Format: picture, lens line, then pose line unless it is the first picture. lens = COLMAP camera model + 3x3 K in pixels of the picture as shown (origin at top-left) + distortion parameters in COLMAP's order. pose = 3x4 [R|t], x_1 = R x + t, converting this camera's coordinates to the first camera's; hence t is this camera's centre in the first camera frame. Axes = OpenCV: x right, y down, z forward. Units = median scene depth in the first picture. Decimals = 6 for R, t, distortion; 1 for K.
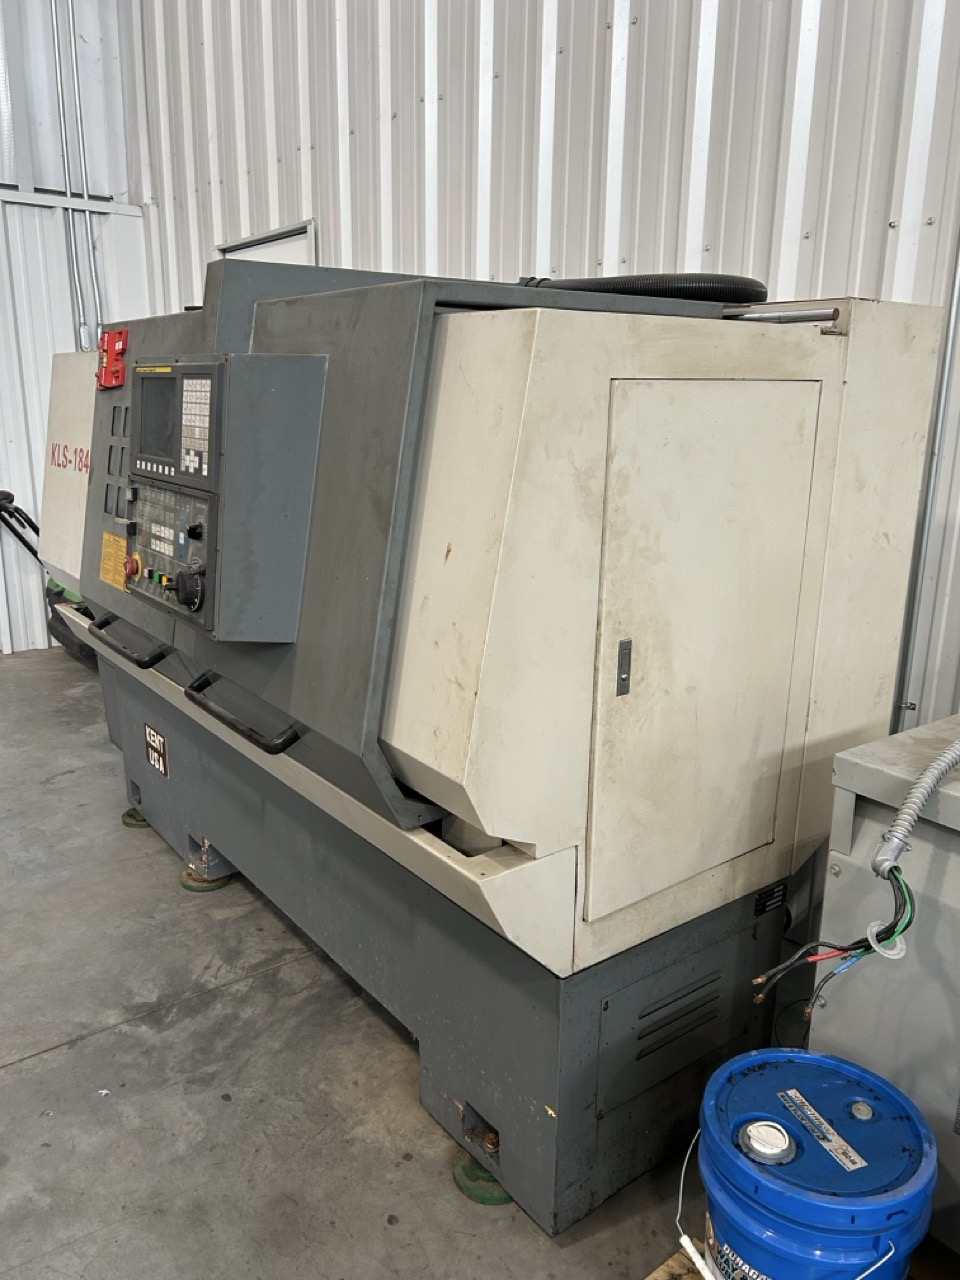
lens RADIAL K [[992.2, 0, 434.8], [0, 992.2, 640.9], [0, 0, 1]] dist [0.007975, -0.058338]
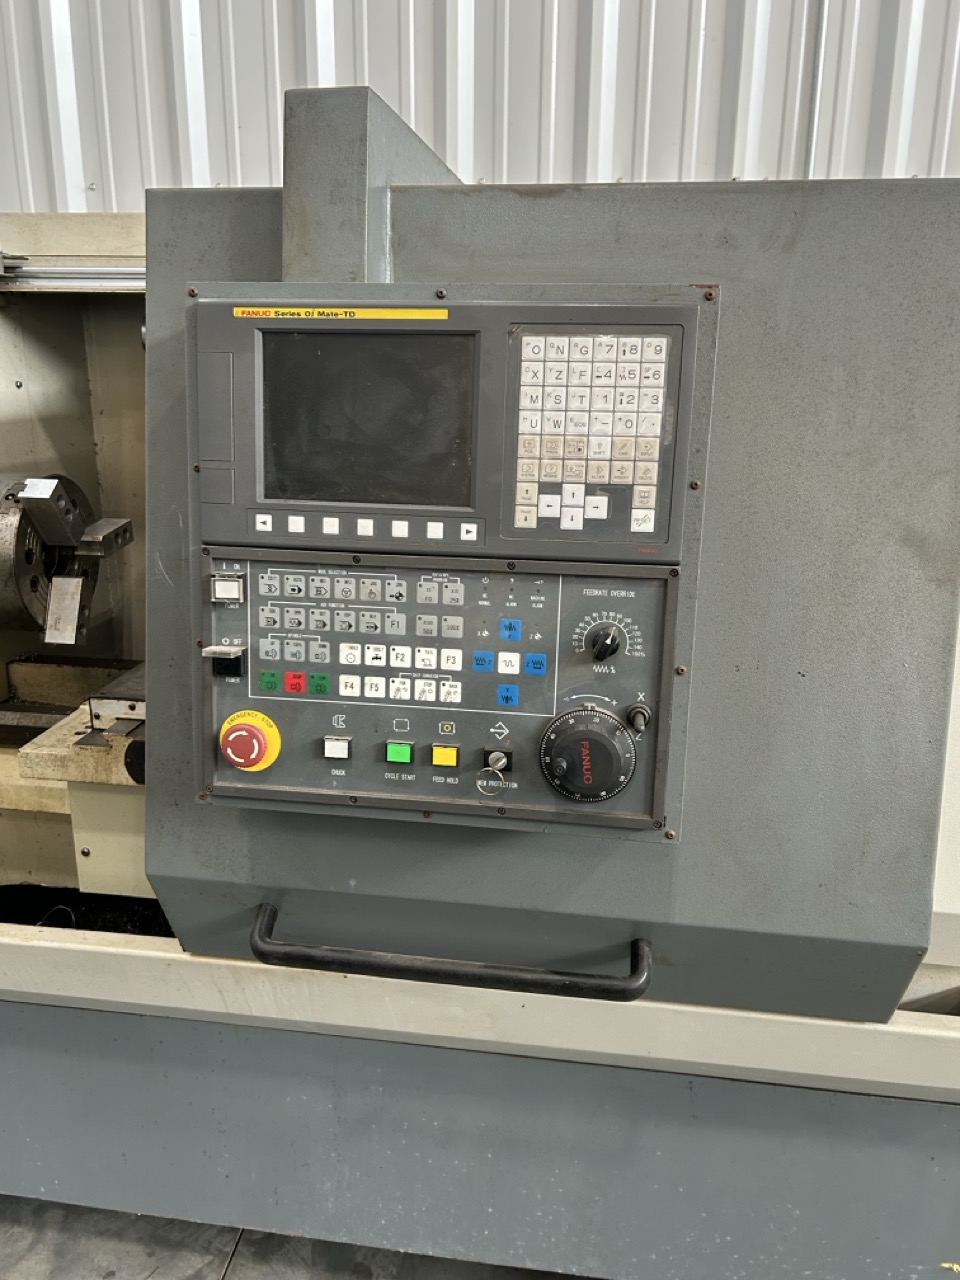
lens RADIAL K [[1010.3, 0, 482.9], [0, 1010.3, 659.2], [0, 0, 1]] dist [0.059919, -0.076271]
pose [[0.694932, -0.203596, 0.689651, -0.625194], [0.175937, 0.978071, 0.111458, -0.167332], [-0.697220, 0.043879, 0.715513, 0.662492]]
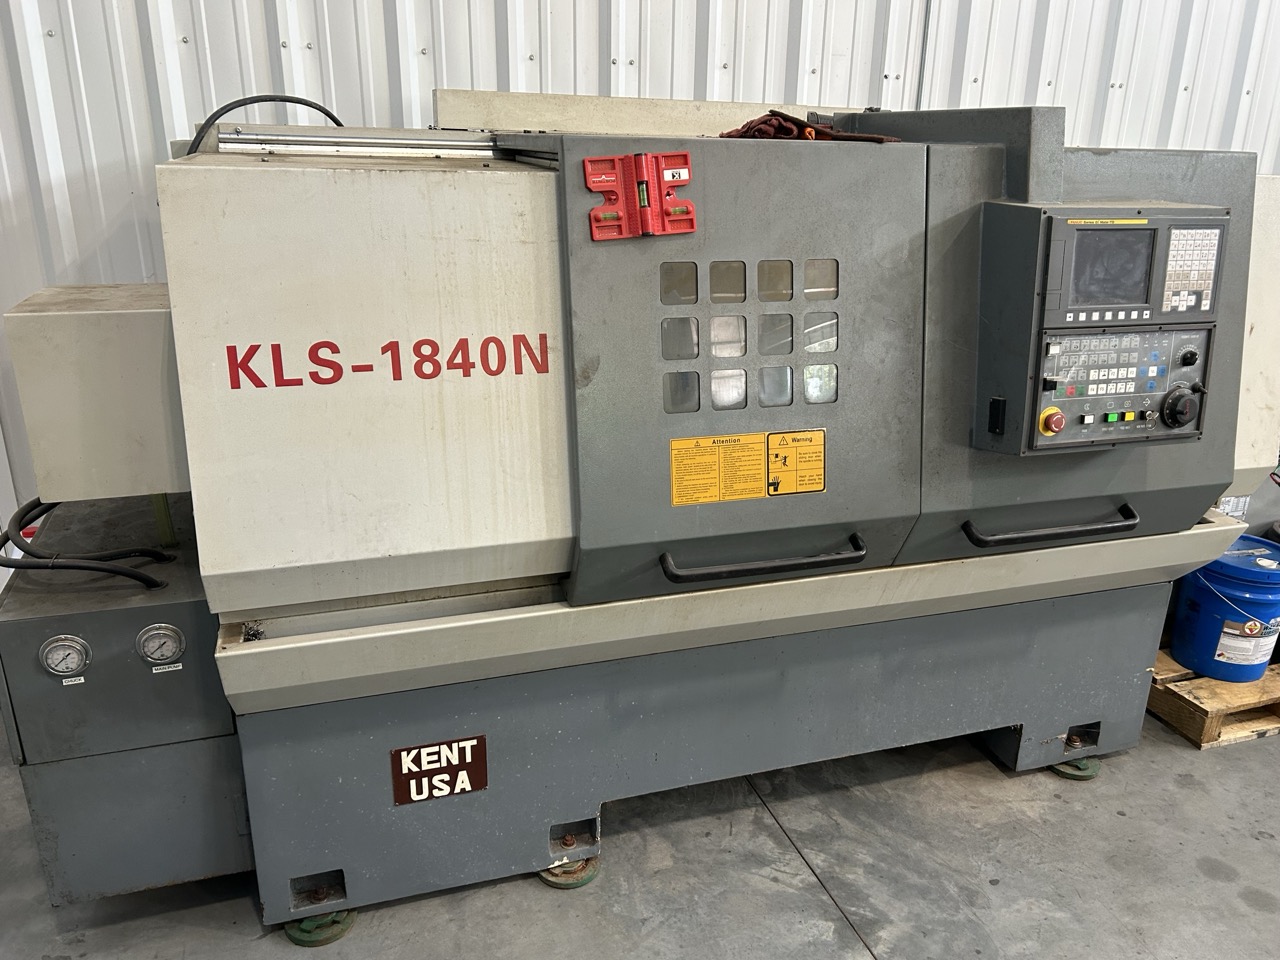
lens RADIAL K [[973.4, 0, 641.9], [0, 973.4, 492.8], [0, 0, 1]] dist [0.051088, -0.060406]
pose [[0.291350, -0.309819, 0.905056, -1.515842], [0.227639, 0.941378, 0.248973, -0.393242], [-0.929137, 0.133488, 0.344798, 1.199174]]
